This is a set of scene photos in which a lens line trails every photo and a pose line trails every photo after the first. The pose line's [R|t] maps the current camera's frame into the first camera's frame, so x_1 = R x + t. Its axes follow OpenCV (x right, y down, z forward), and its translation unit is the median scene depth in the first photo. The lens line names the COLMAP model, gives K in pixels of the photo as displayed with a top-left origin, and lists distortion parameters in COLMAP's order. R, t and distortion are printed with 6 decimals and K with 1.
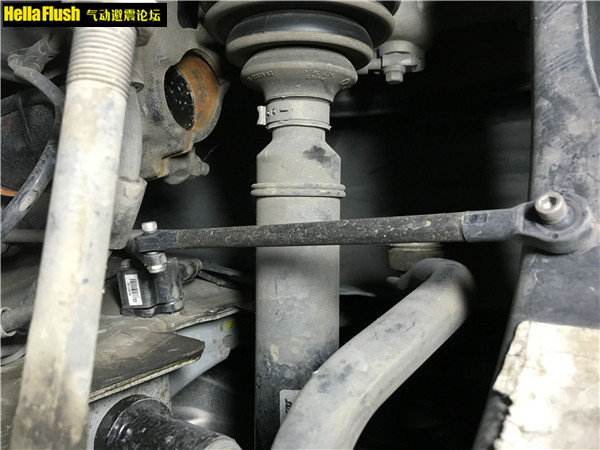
lens RADIAL K [[509.1, 0, 300.0], [0, 509.1, 225.0], [0, 0, 1]] dist [0.082809, -0.133631]
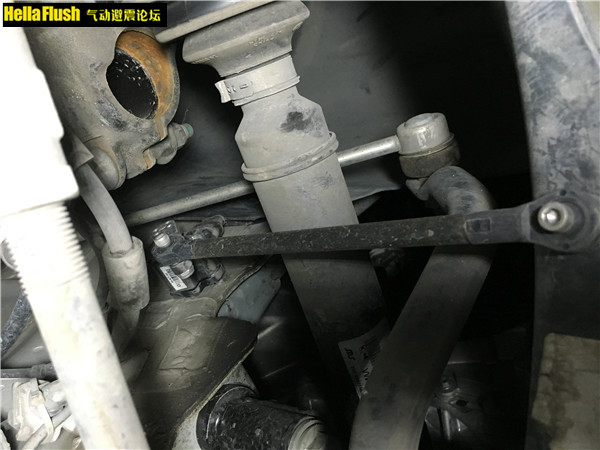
lens RADIAL K [[509.1, 0, 300.0], [0, 509.1, 225.0], [0, 0, 1]] dist [0.082809, -0.133631]
pose [[0.941571, -0.316222, -0.115962, 0.137087], [0.336787, 0.888283, 0.312294, -0.395340], [0.004253, -0.333102, 0.942881, 0.110415]]
